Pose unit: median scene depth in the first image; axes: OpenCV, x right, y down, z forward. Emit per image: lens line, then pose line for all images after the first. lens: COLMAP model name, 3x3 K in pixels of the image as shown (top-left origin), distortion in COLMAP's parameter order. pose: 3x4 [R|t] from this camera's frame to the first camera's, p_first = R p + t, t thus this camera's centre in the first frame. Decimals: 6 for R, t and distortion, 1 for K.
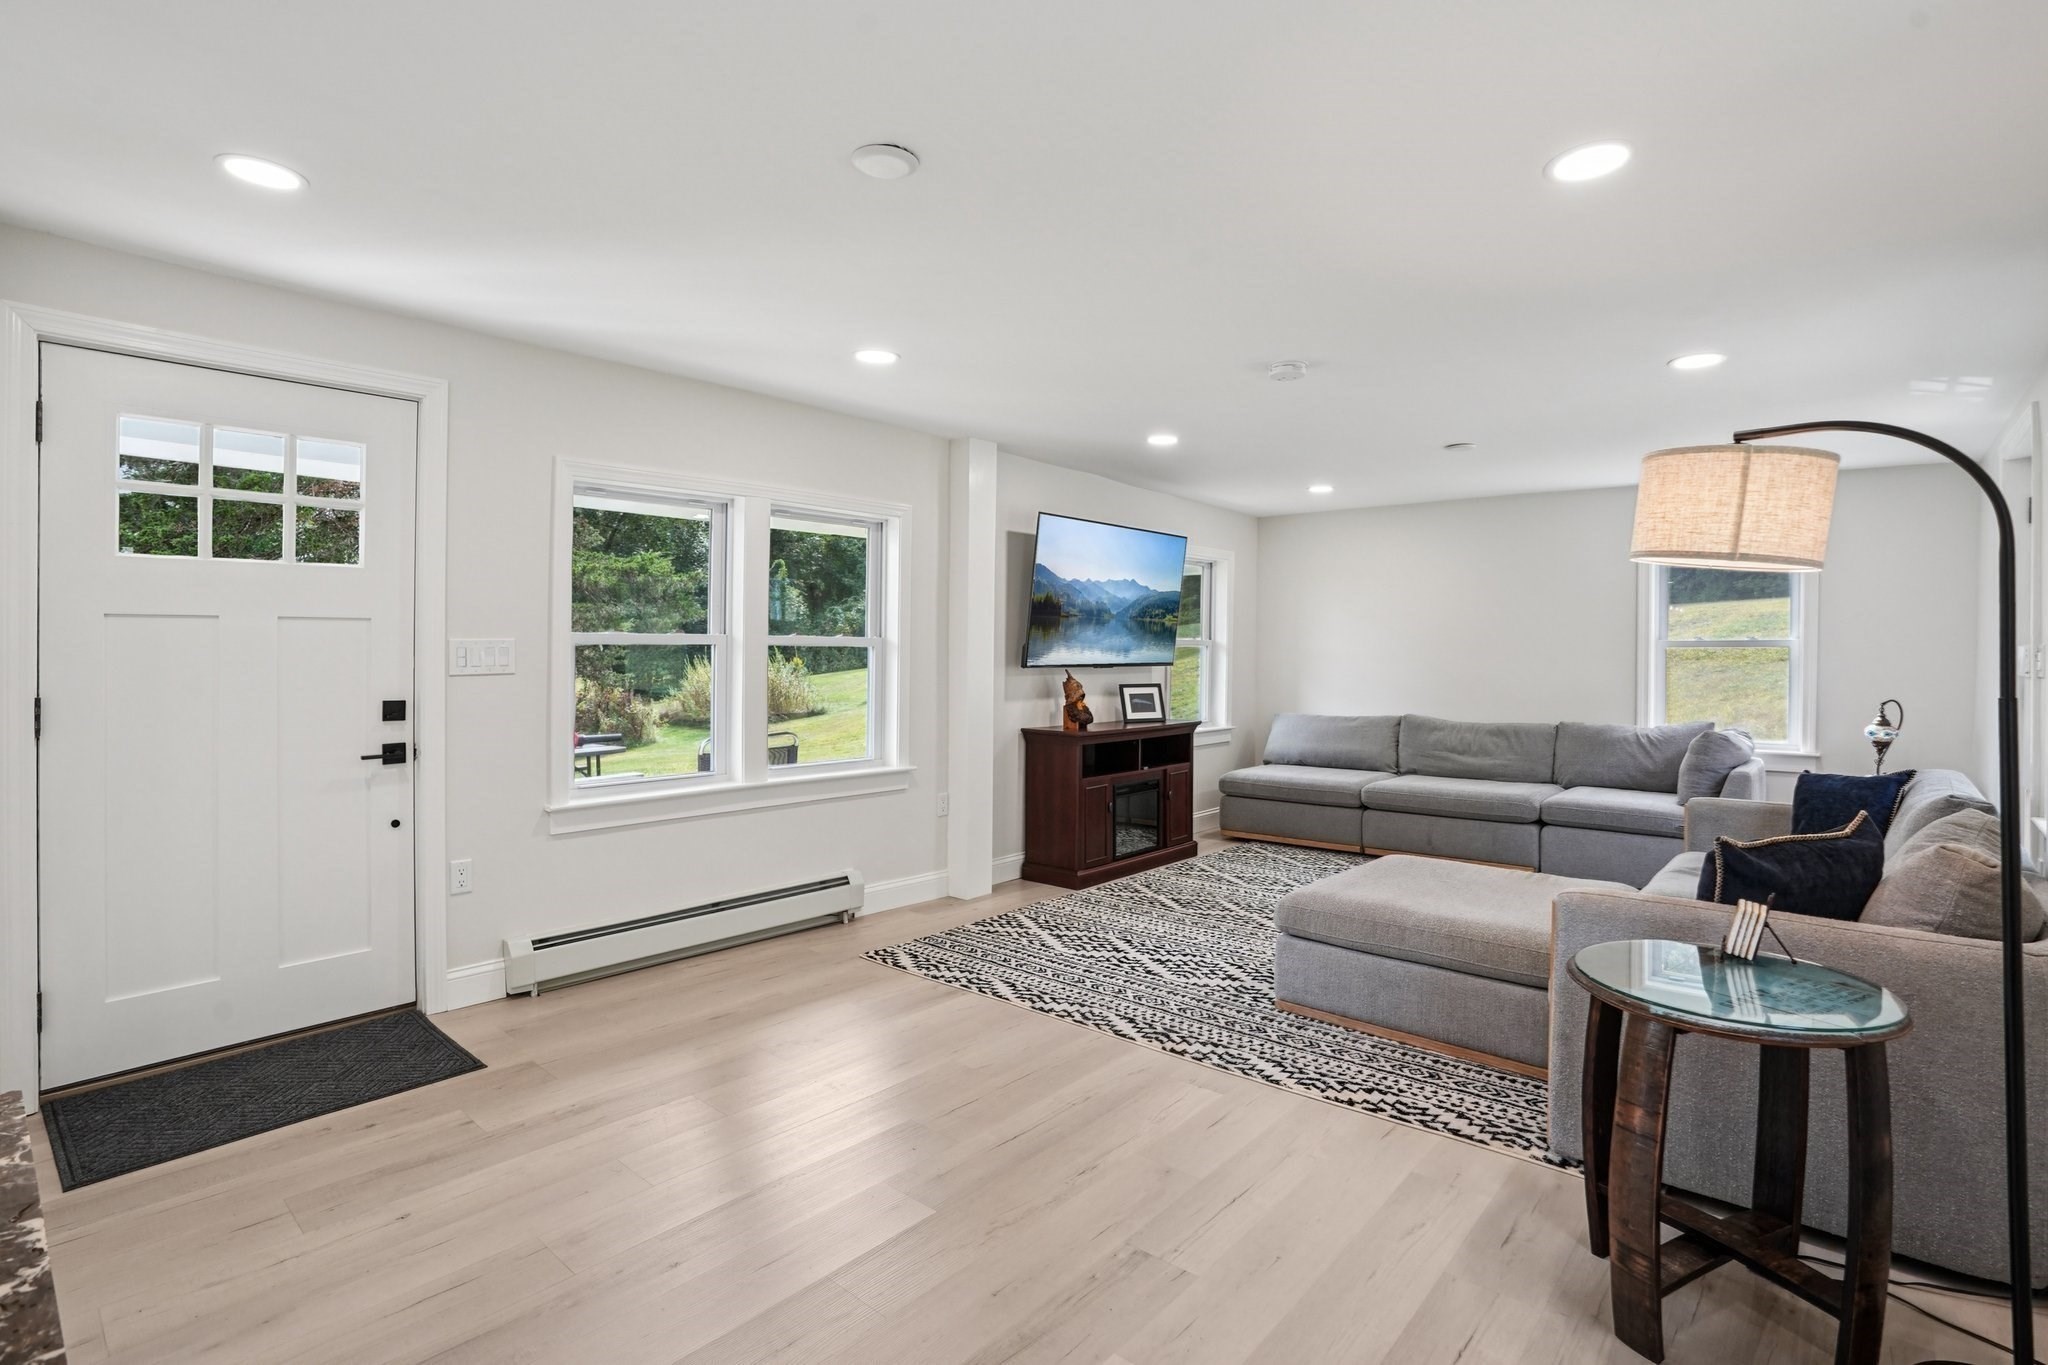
lens RADIAL K [[983.3, 0, 1028.2], [0, 983.3, 640.6], [0, 0, 1]] dist [-0.058752, 0.019377]
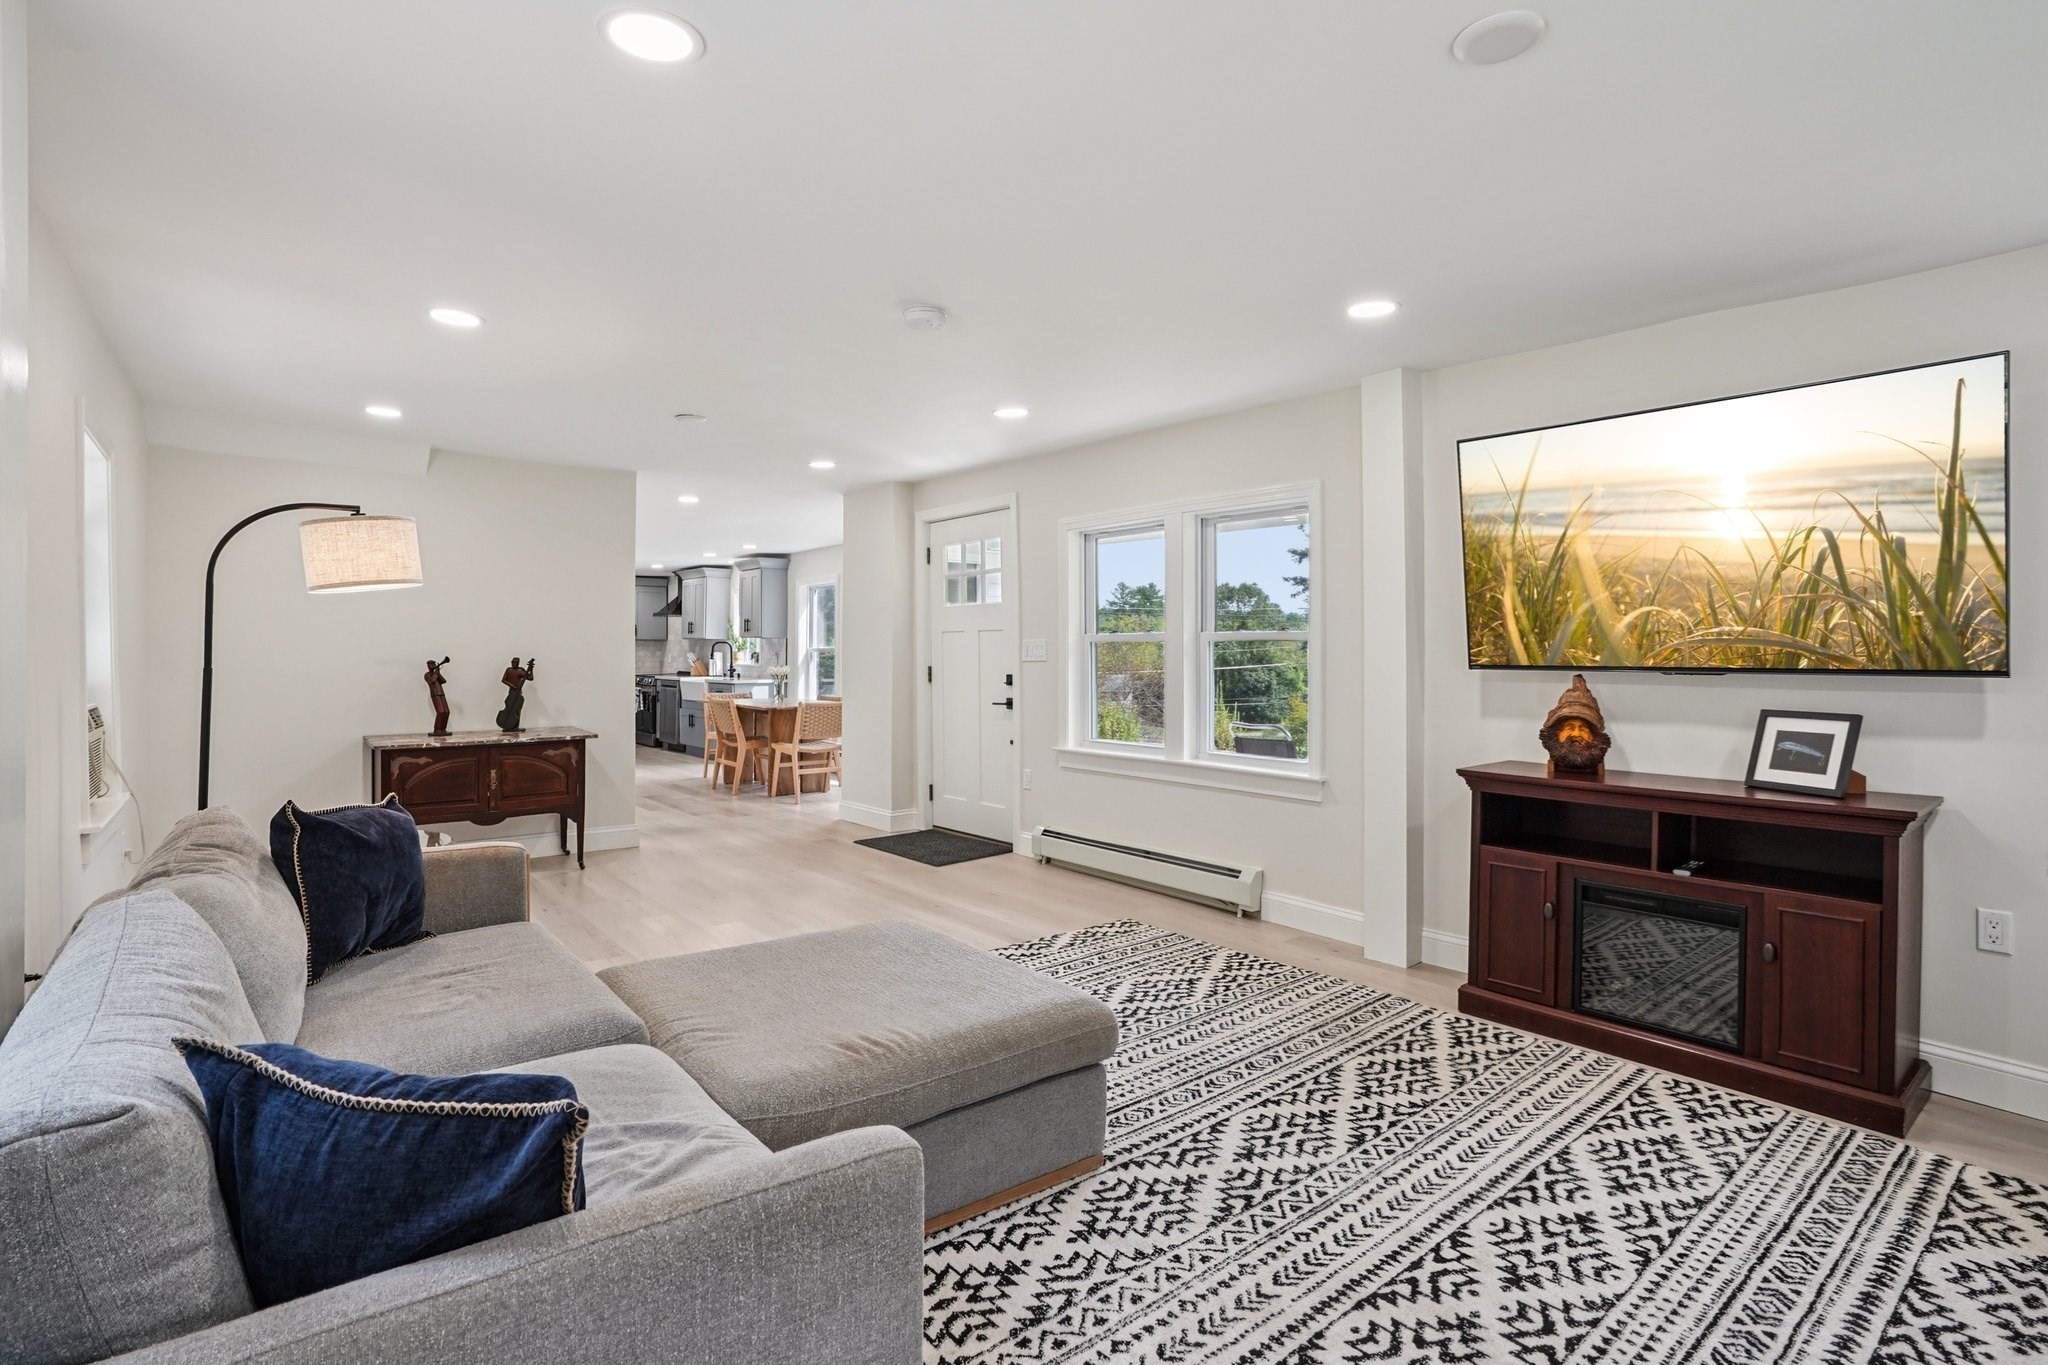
lens RADIAL K [[983.3, 0, 1024.4], [0, 983.3, 679.3], [0, 0, 1]] dist [-0.058752, 0.019377]
pose [[-0.164511, 0.024601, -0.986068, 0.900909], [0.010112, 0.999678, 0.023253, 0.020624], [0.986323, -0.006146, -0.164706, 1.021438]]
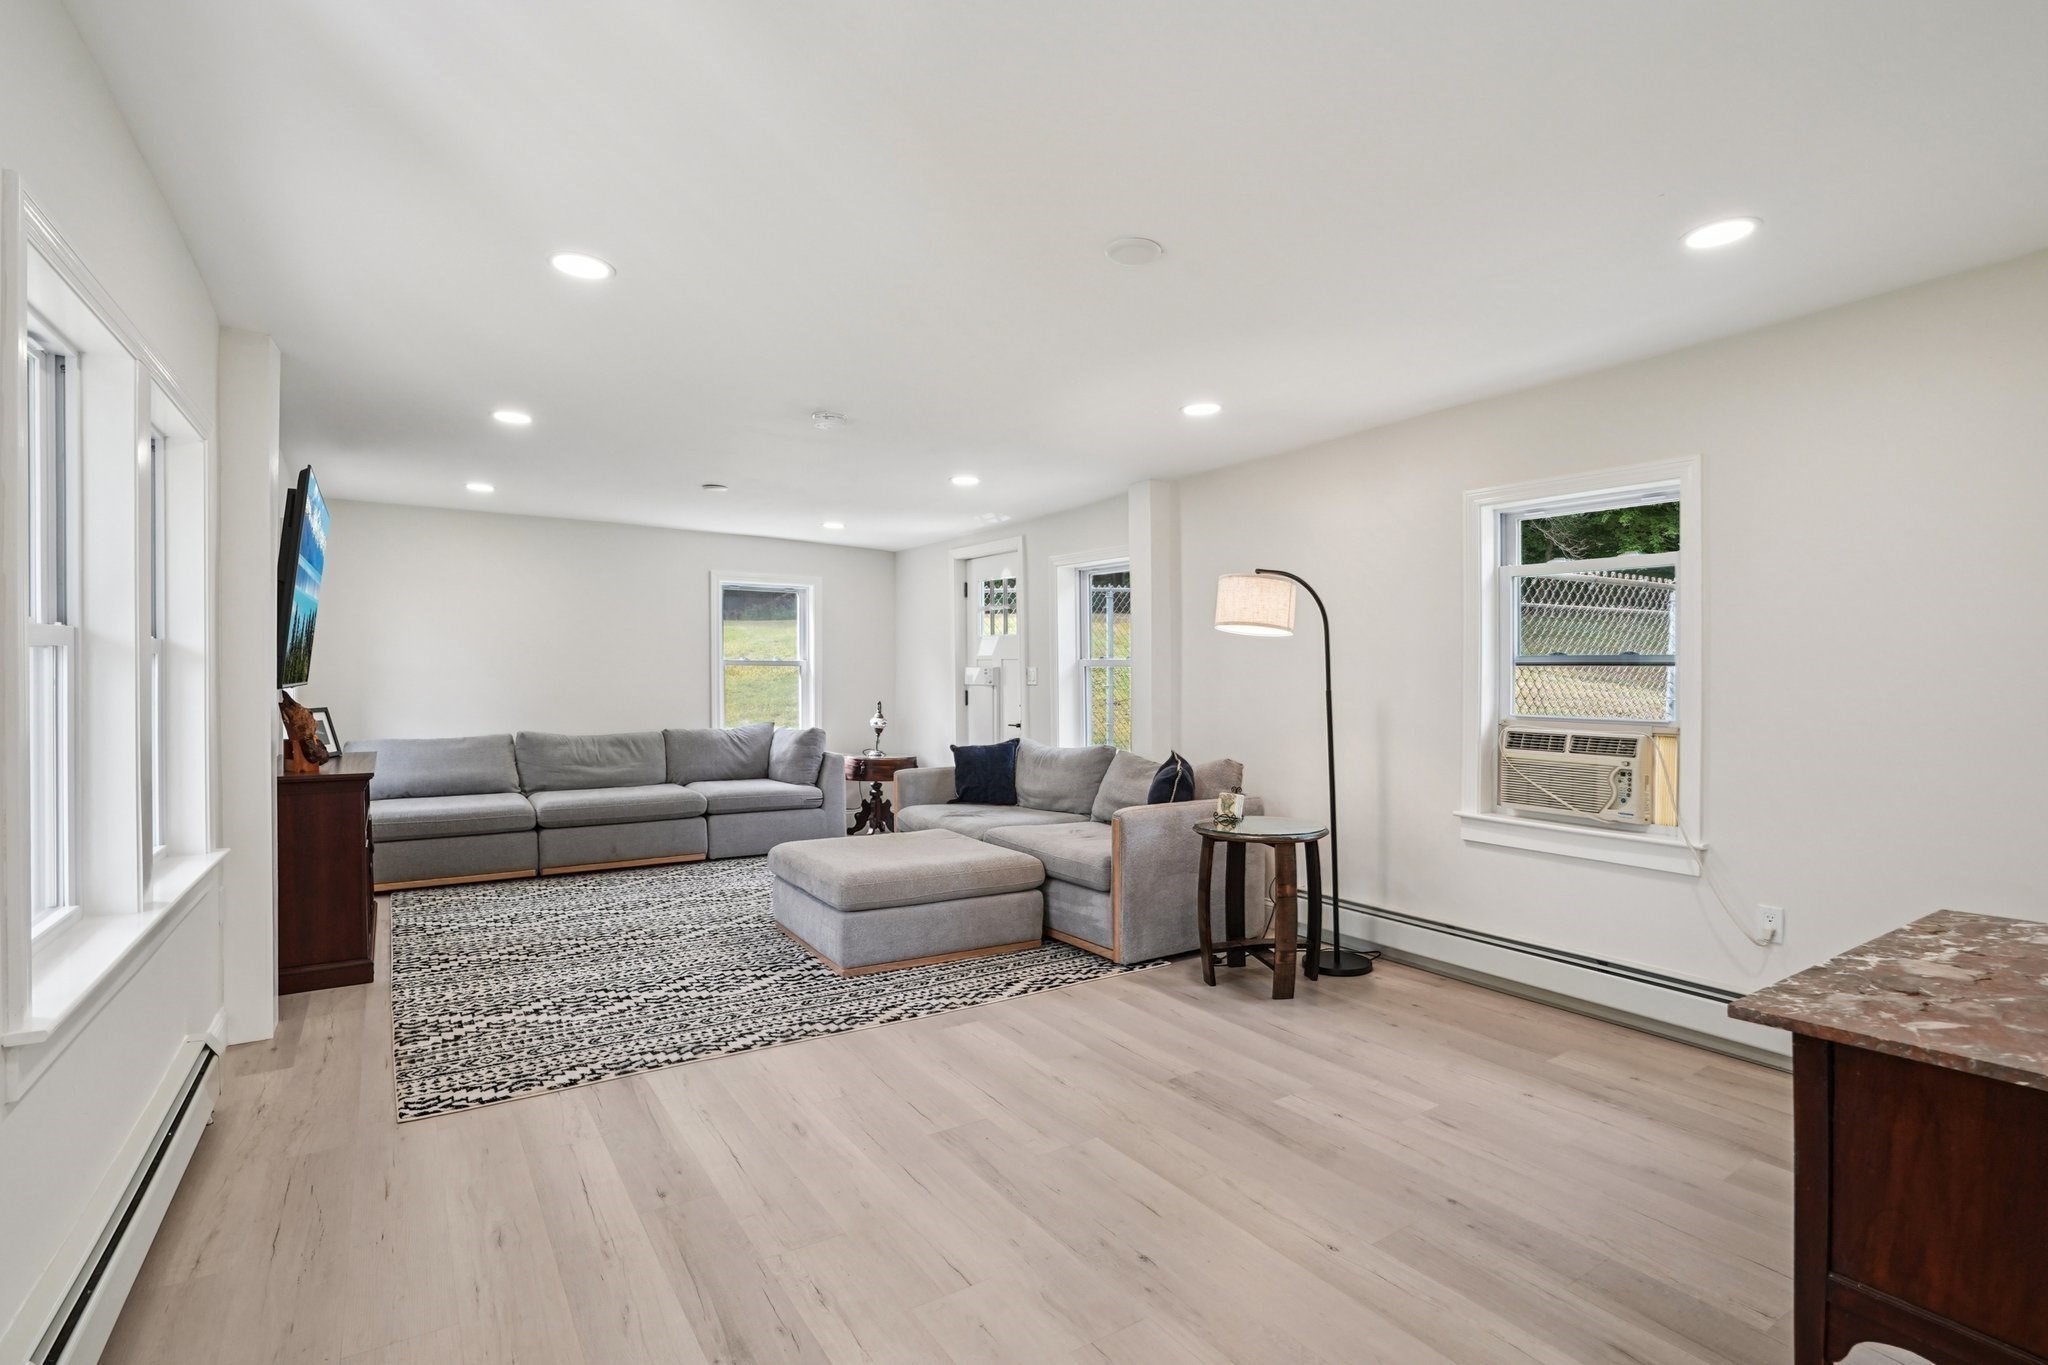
lens RADIAL K [[983.3, 0, 1032.6], [0, 983.3, 687.3], [0, 0, 1]] dist [-0.058752, 0.019377]
pose [[0.262131, -0.013641, 0.964936, -0.652145], [-0.017410, 0.999671, 0.018861, 0.006339], [-0.964875, -0.021744, 0.261807, 0.397759]]
